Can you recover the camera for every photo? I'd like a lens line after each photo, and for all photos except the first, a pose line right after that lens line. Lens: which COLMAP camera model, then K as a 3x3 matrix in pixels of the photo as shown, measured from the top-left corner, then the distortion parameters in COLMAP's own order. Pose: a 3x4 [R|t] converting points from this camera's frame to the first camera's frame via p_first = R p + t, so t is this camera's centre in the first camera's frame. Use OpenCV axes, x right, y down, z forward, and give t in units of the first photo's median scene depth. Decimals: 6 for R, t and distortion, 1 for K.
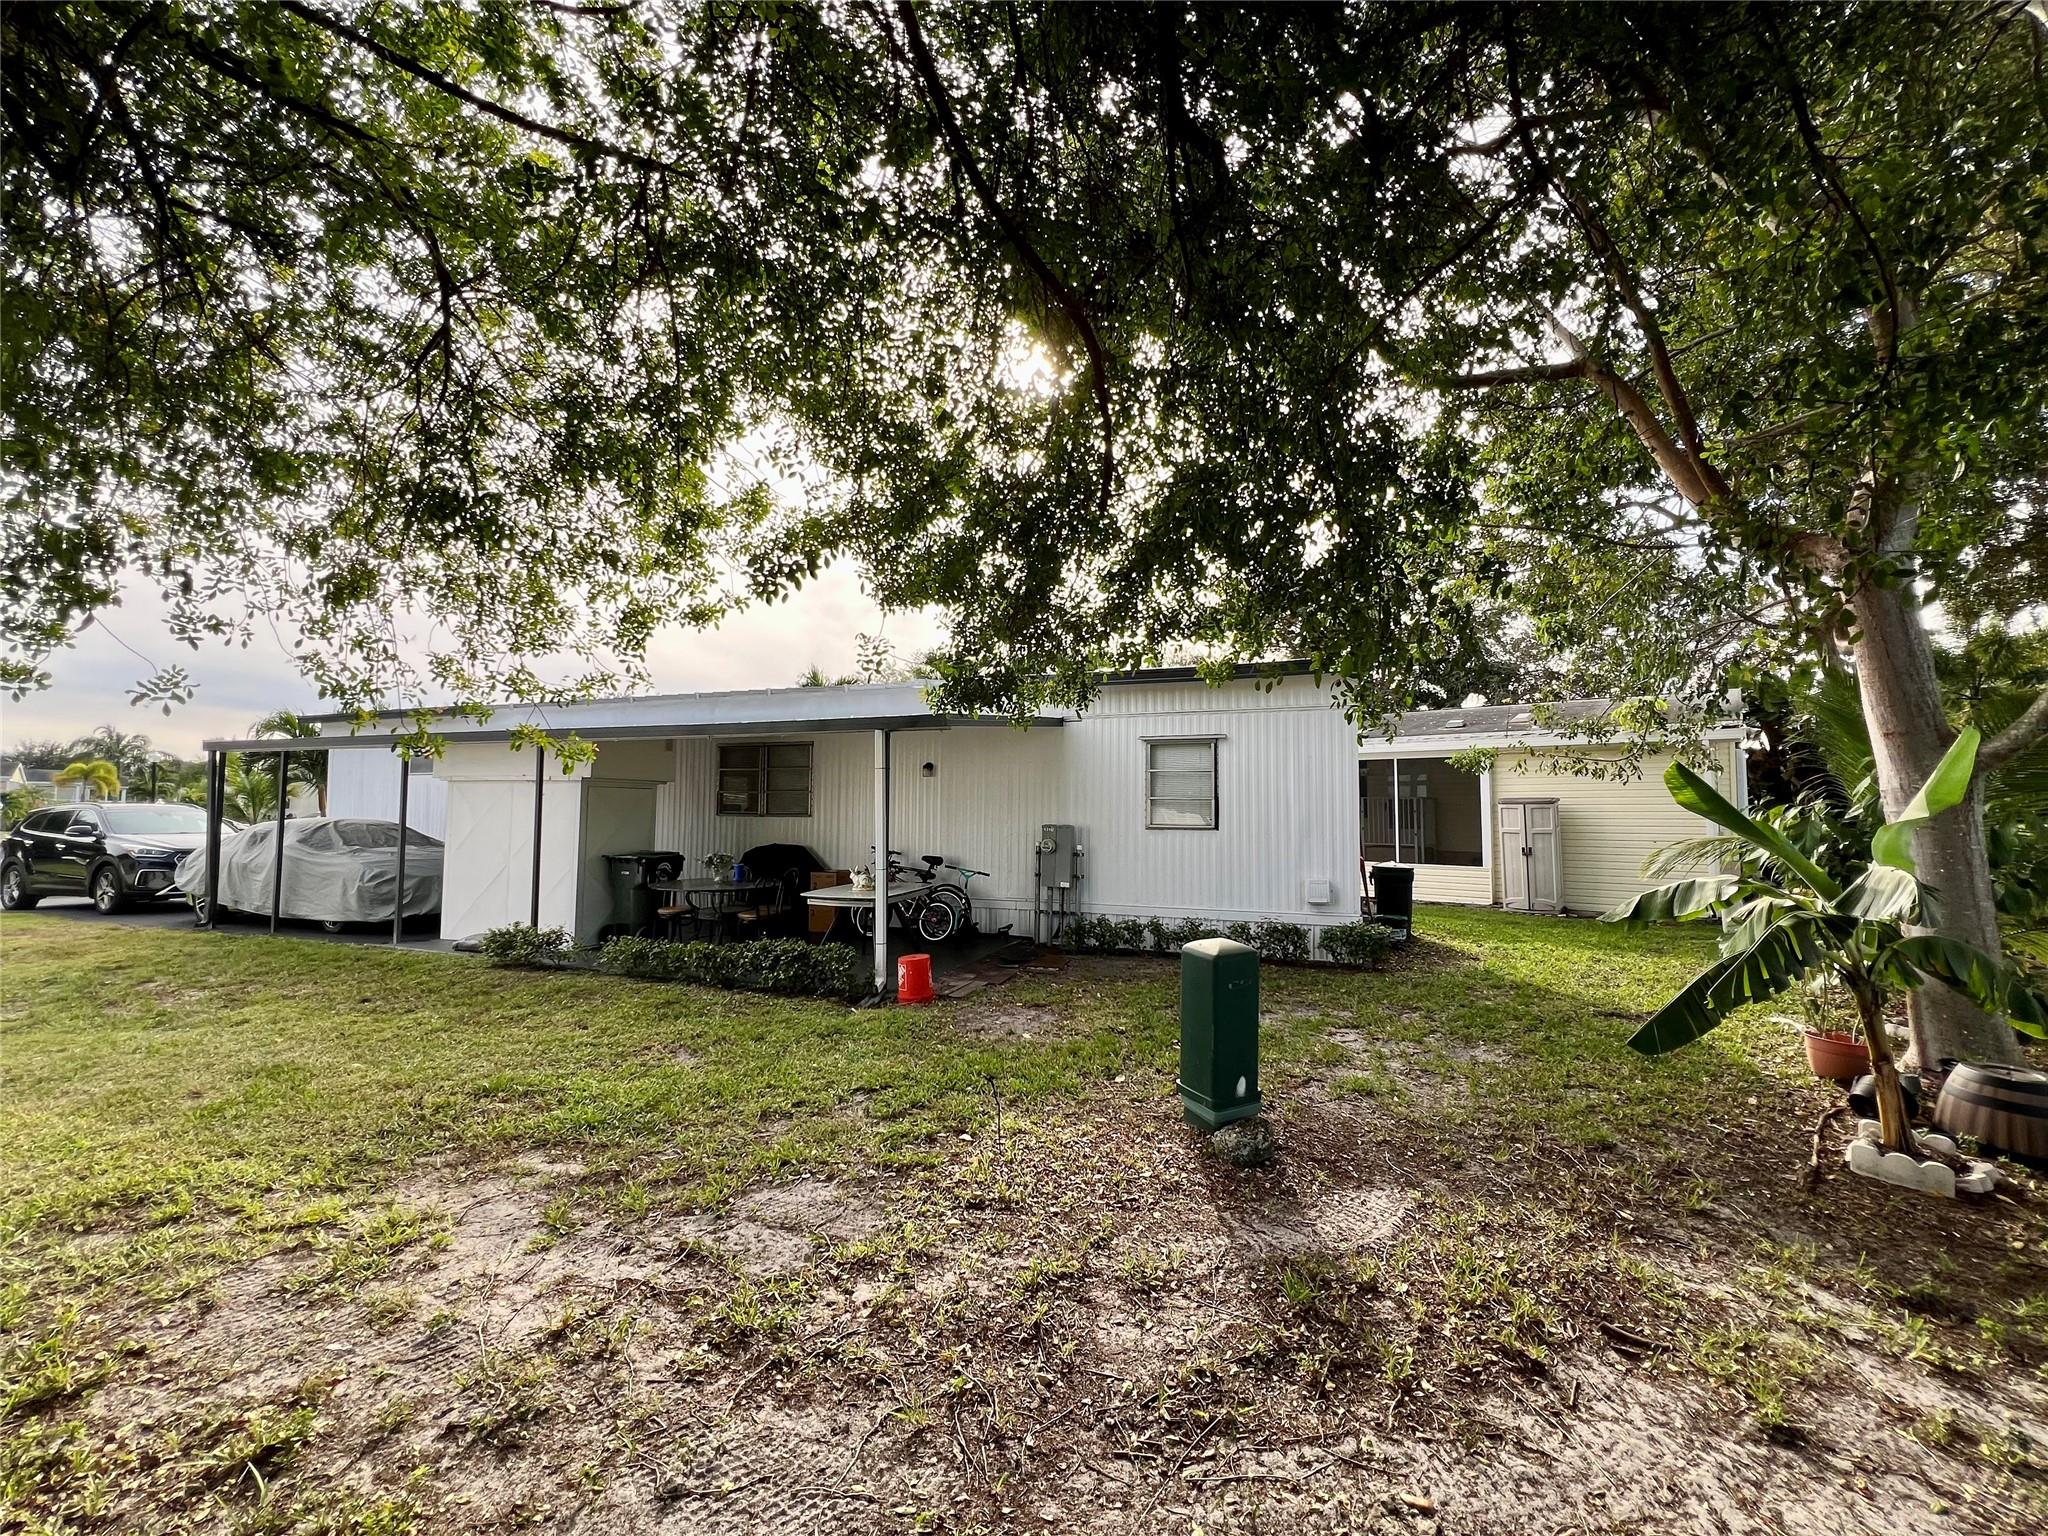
lens RADIAL K [[817.3, 0, 1036.1], [0, 817.3, 763.1], [0, 0, 1]] dist [-0.012016, 0.000344]
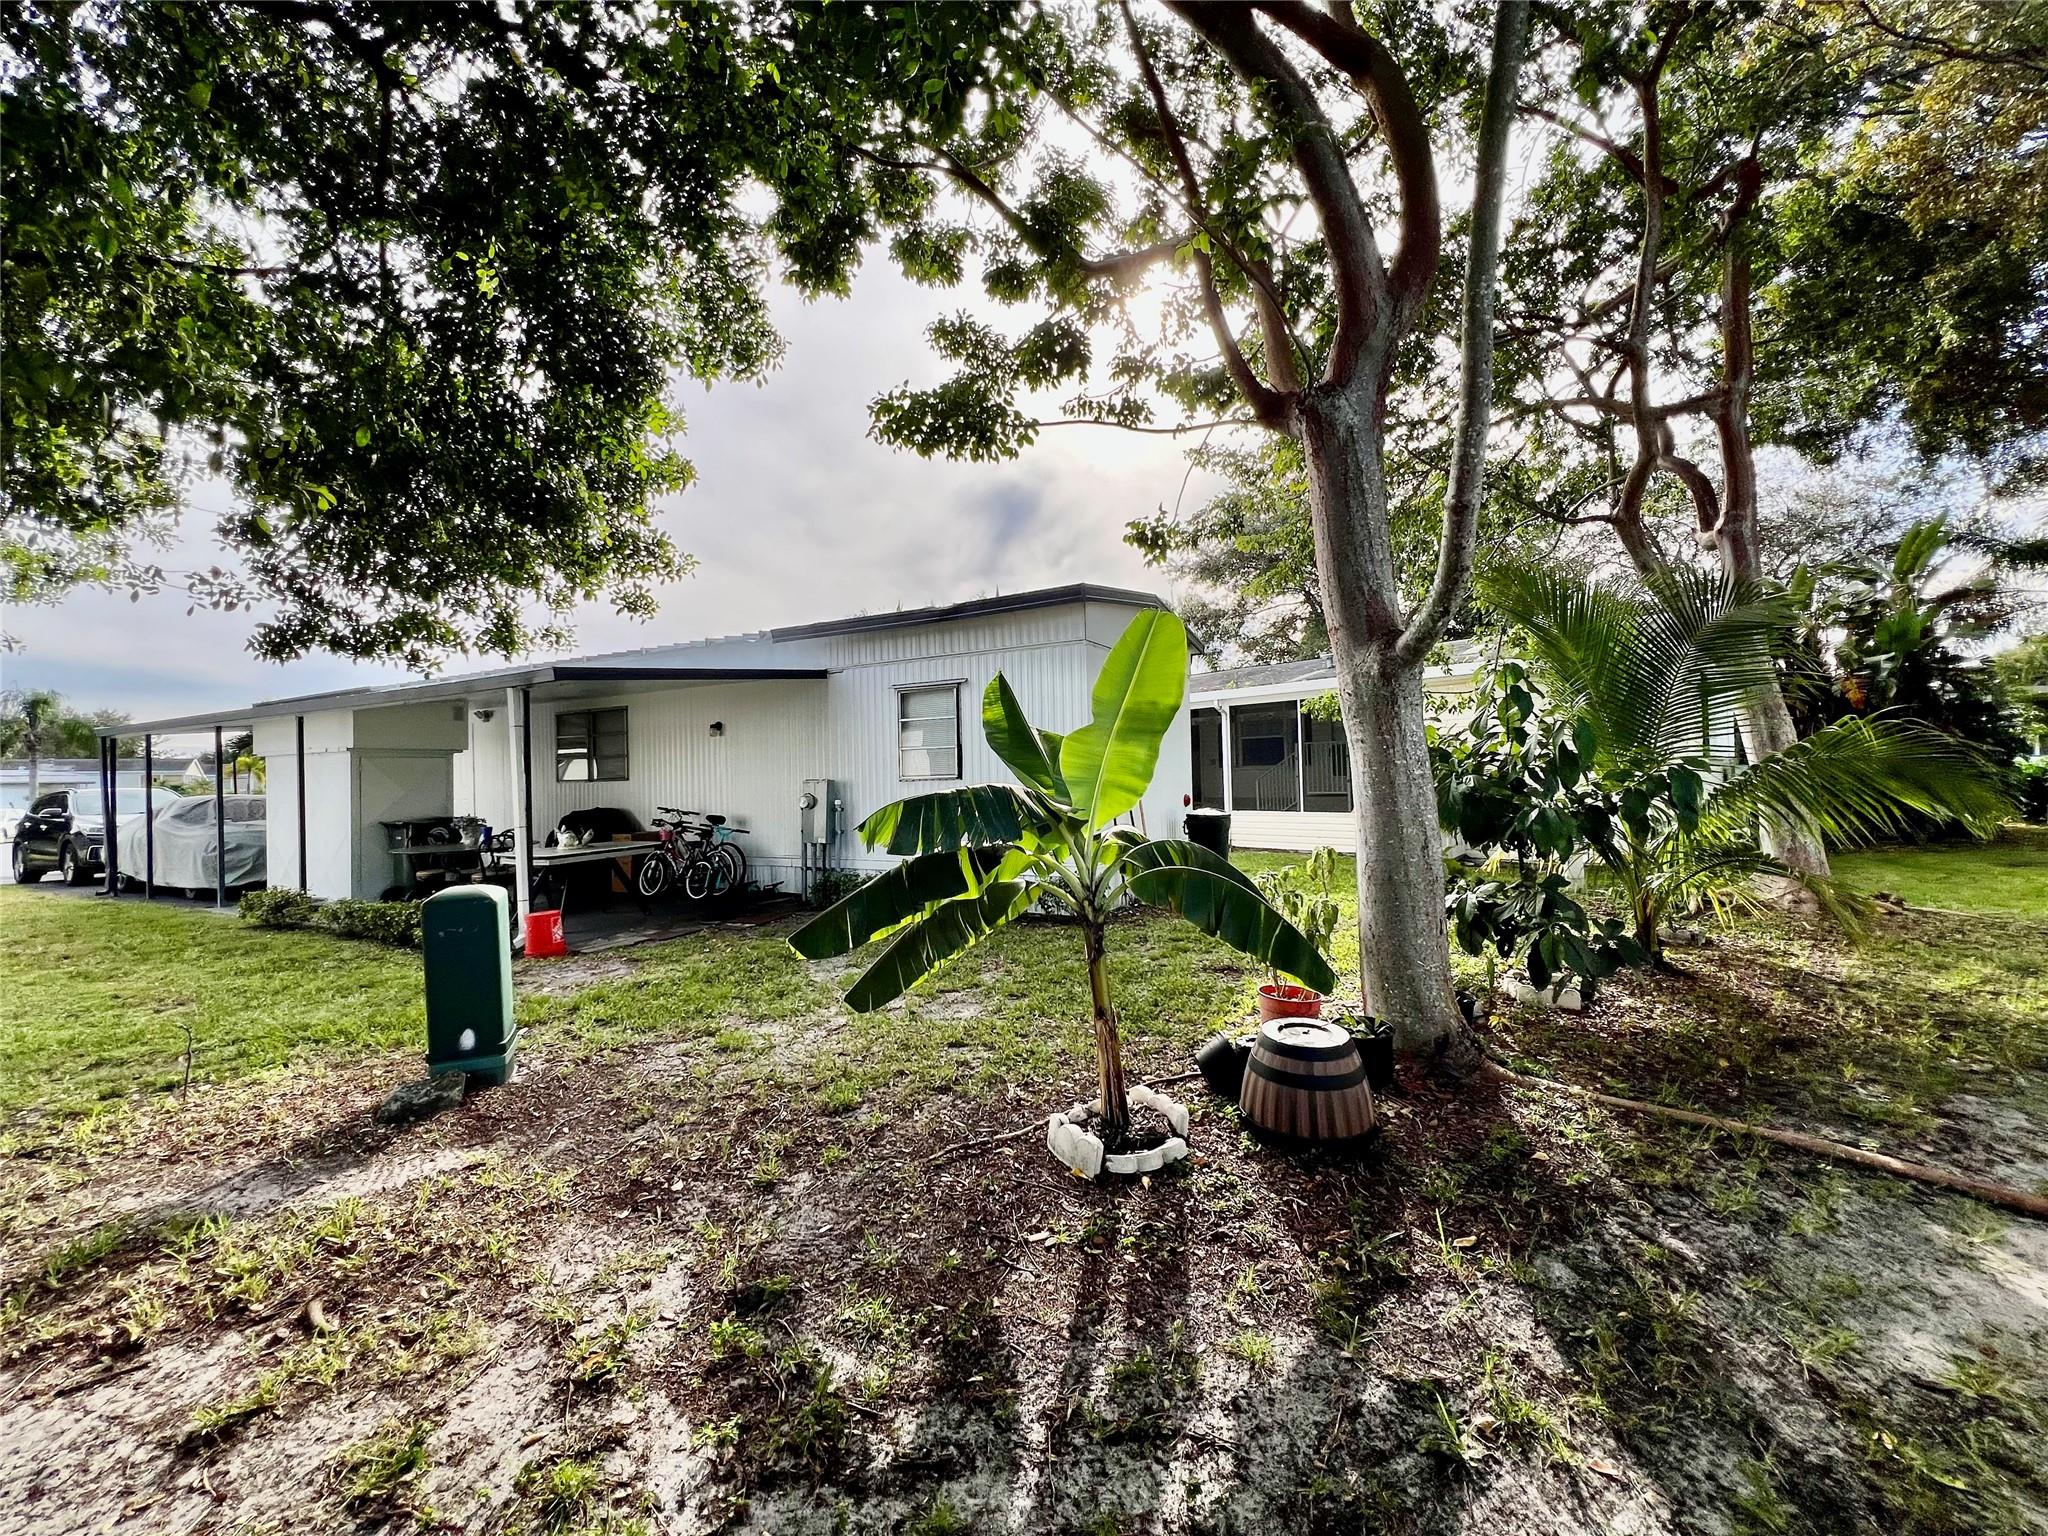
lens RADIAL K [[817.3, 0, 1021.0], [0, 817.3, 766.6], [0, 0, 1]] dist [-0.012016, 0.000344]
pose [[0.996737, -0.023526, -0.077213, 0.344324], [0.027157, 0.998558, 0.046309, 0.020016], [0.076013, -0.048255, 0.995939, 0.046832]]
